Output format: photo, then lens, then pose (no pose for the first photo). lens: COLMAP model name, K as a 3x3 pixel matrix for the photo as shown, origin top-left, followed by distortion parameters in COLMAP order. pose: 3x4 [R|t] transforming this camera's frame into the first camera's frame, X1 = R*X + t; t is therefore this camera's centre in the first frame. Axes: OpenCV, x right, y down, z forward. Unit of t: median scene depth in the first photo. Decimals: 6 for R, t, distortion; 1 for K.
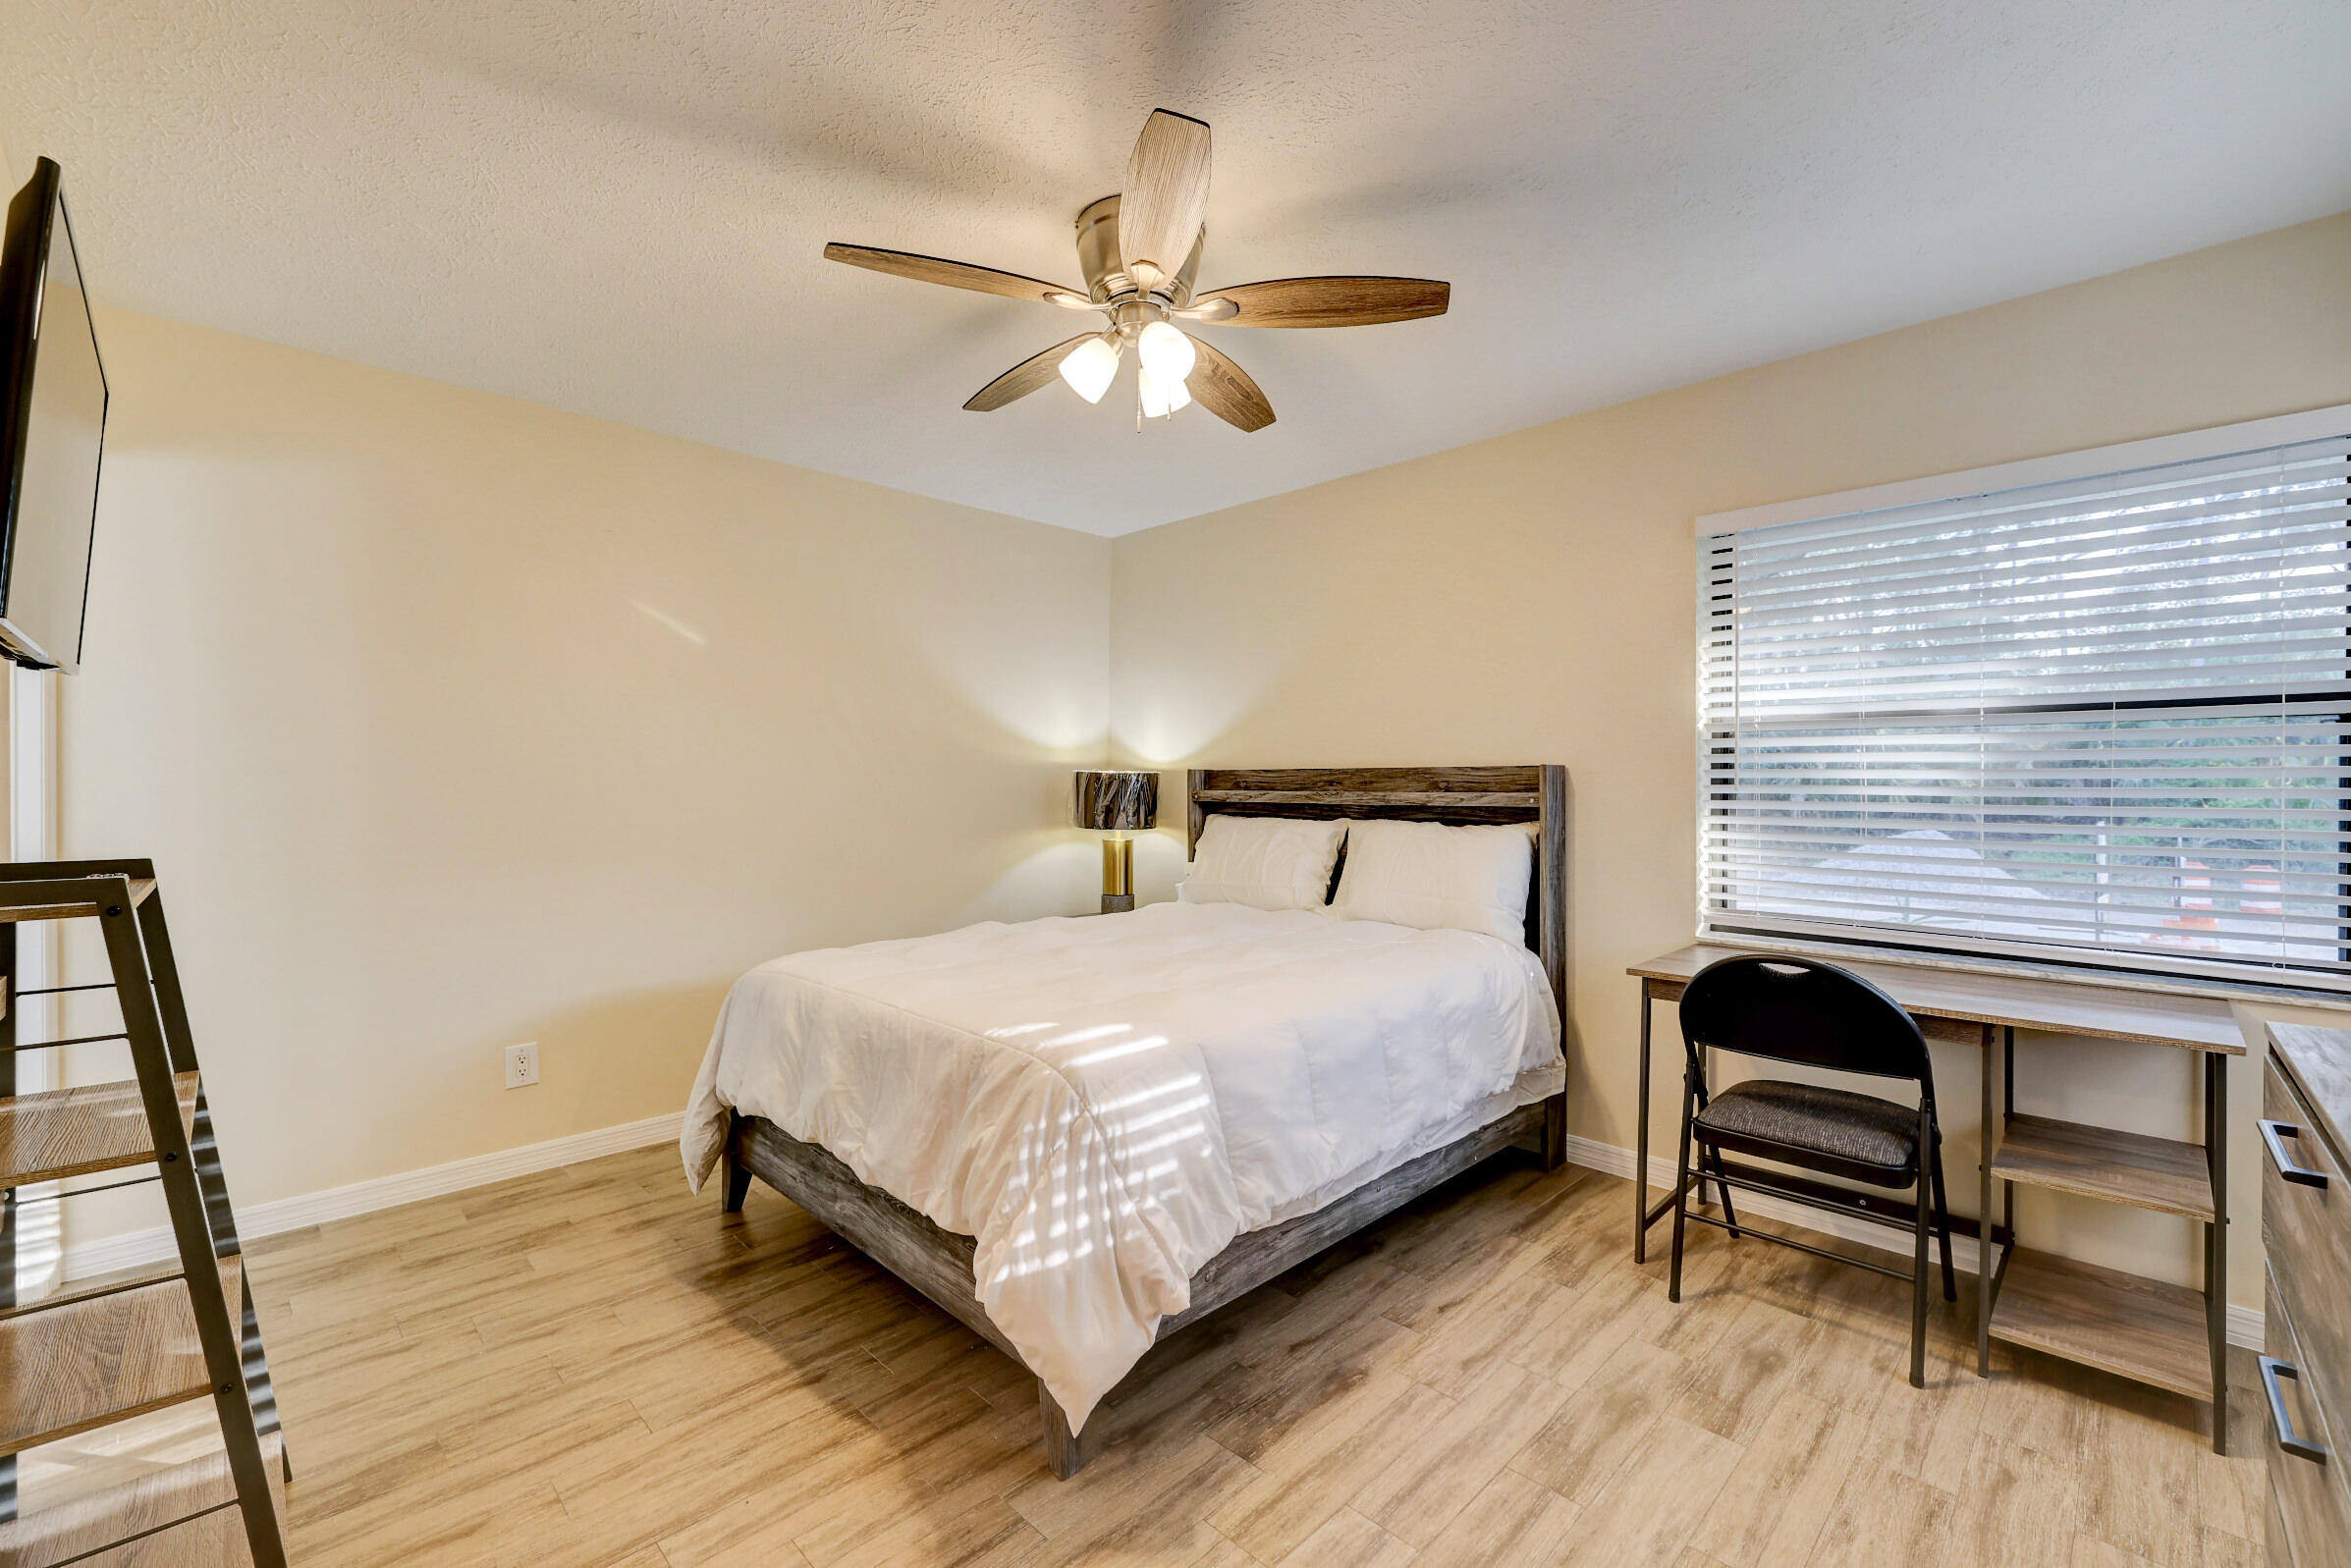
lens RADIAL K [[970.2, 0, 1164.0], [0, 970.2, 783.3], [0, 0, 1]] dist [-0.000415, -0.000109]
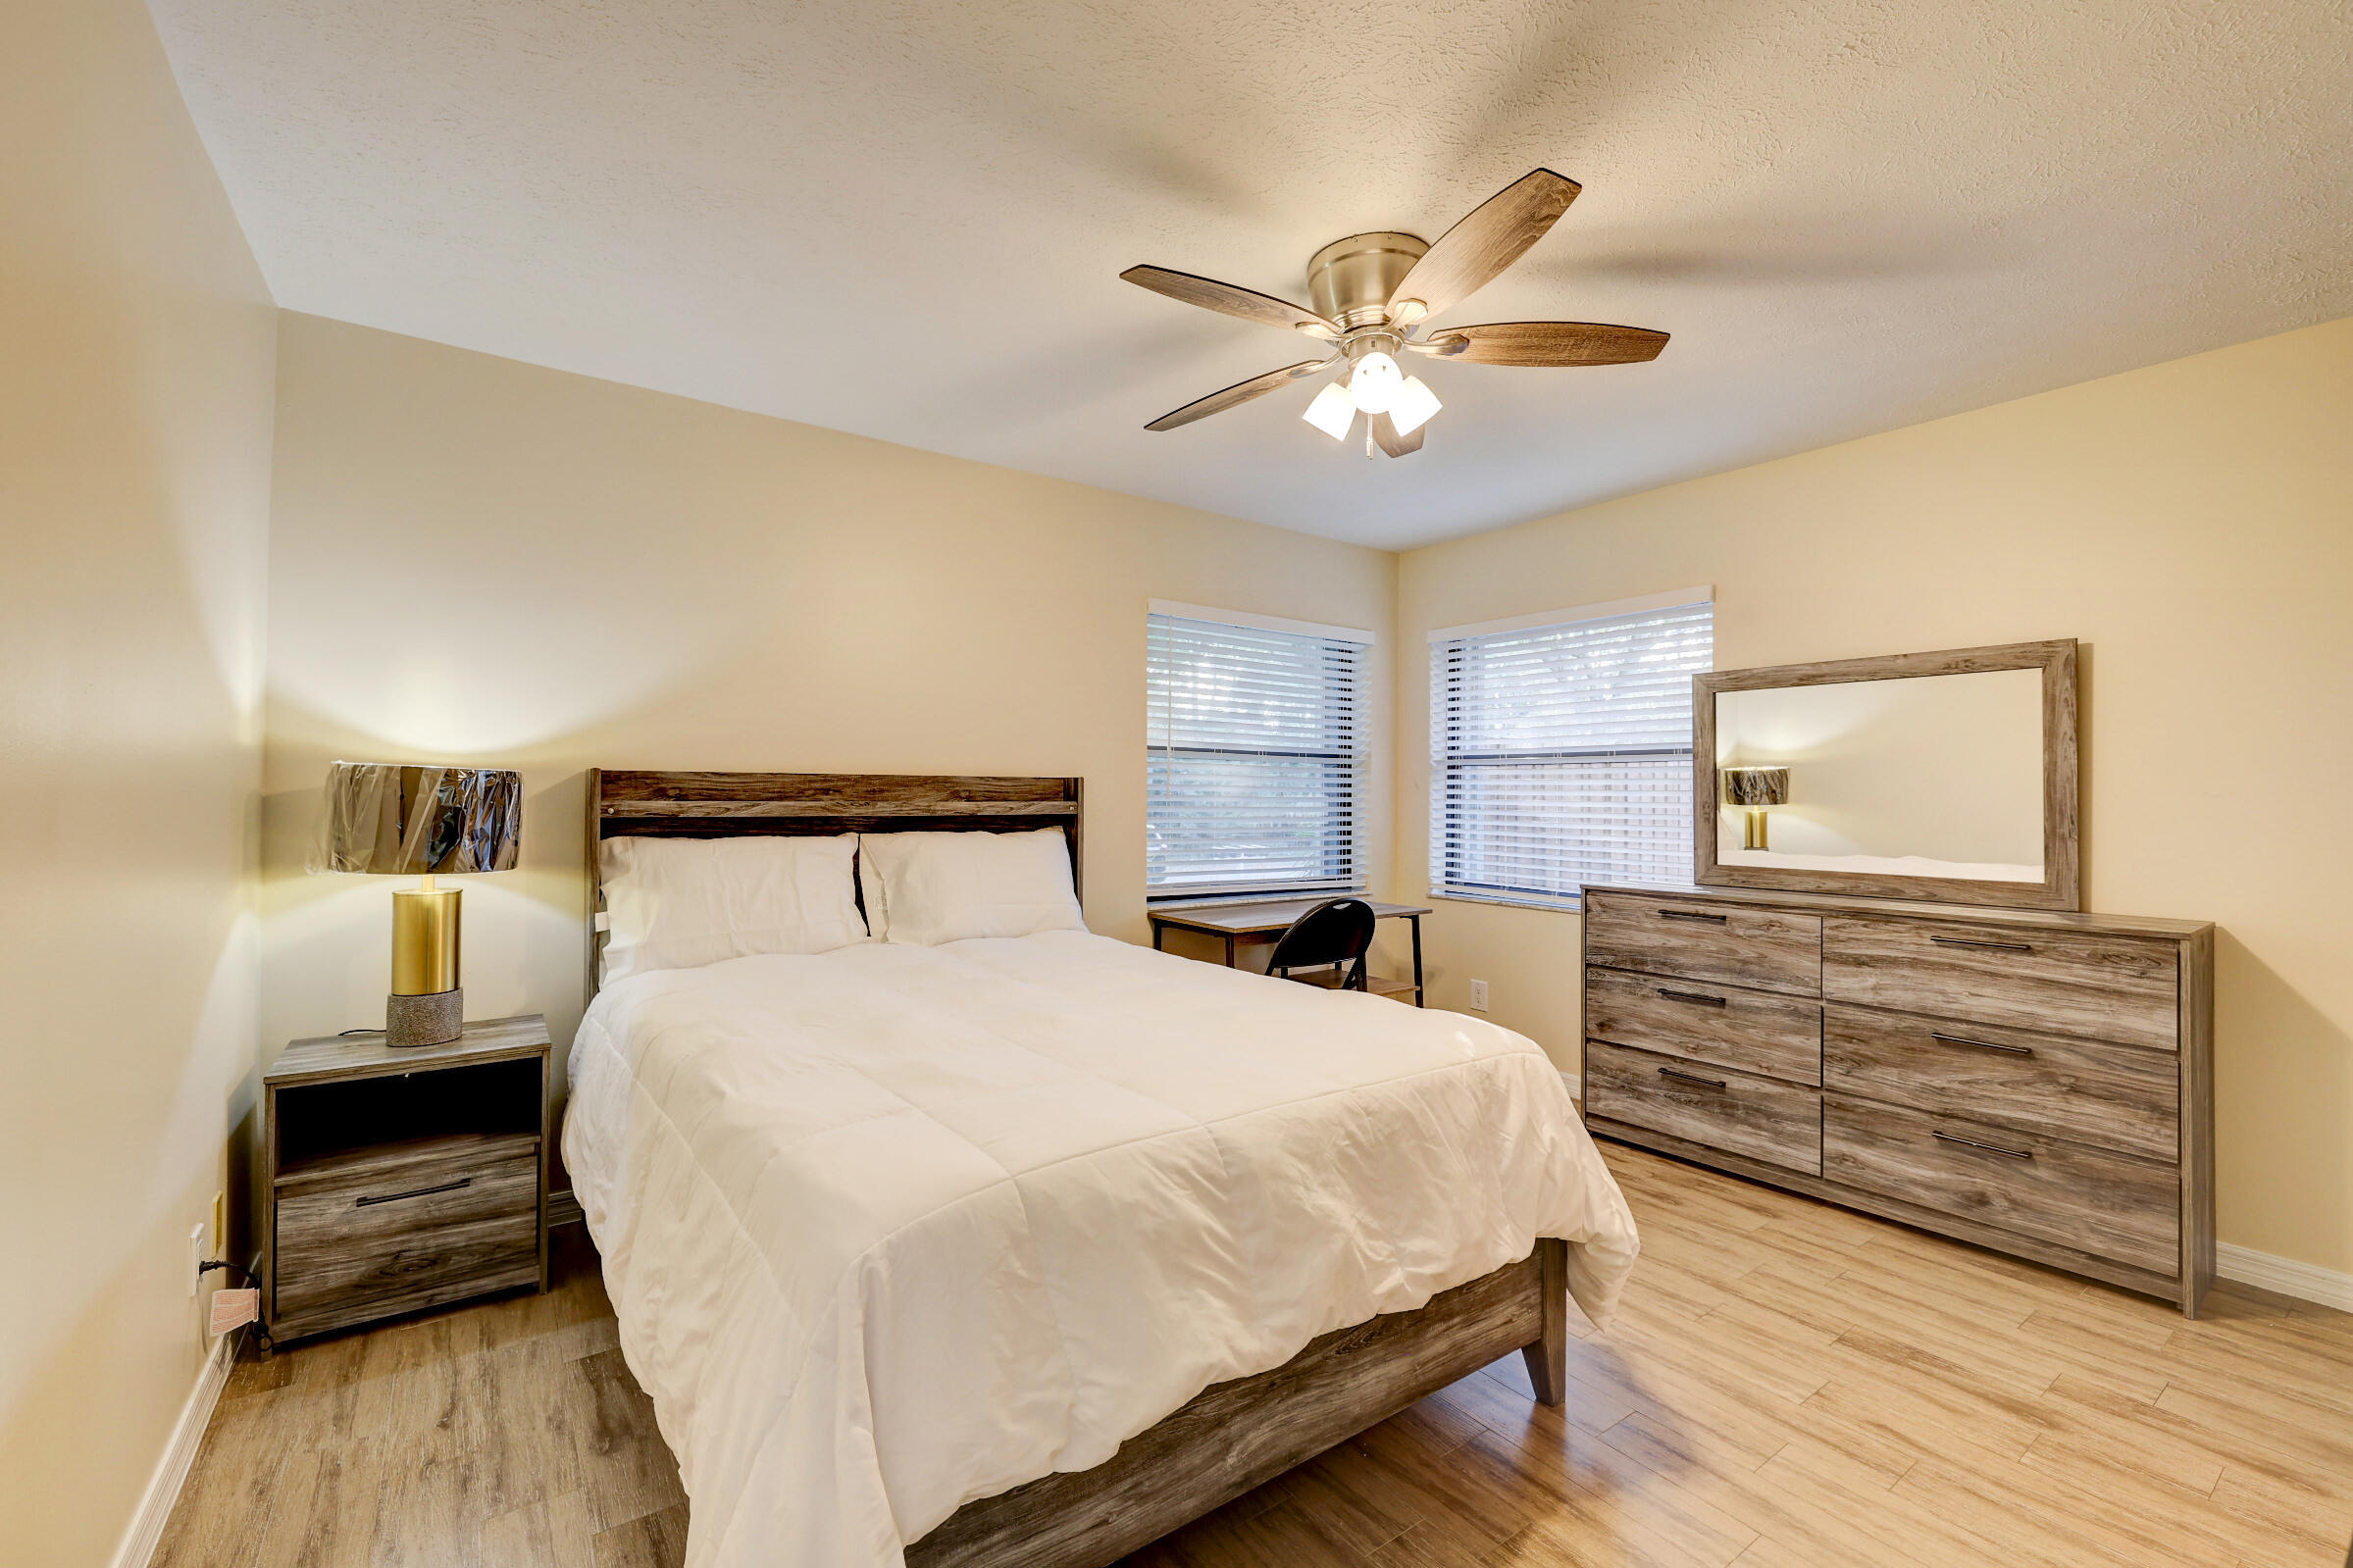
lens RADIAL K [[971.0, 0, 1165.0], [0, 971.0, 783.3], [0, 0, 1]] dist [-0.000415, -0.000109]
pose [[0.170562, 0.010700, 0.985289, -0.628512], [-0.007640, 0.999925, -0.009537, -0.001333], [-0.985317, -0.005901, 0.170631, 0.599938]]
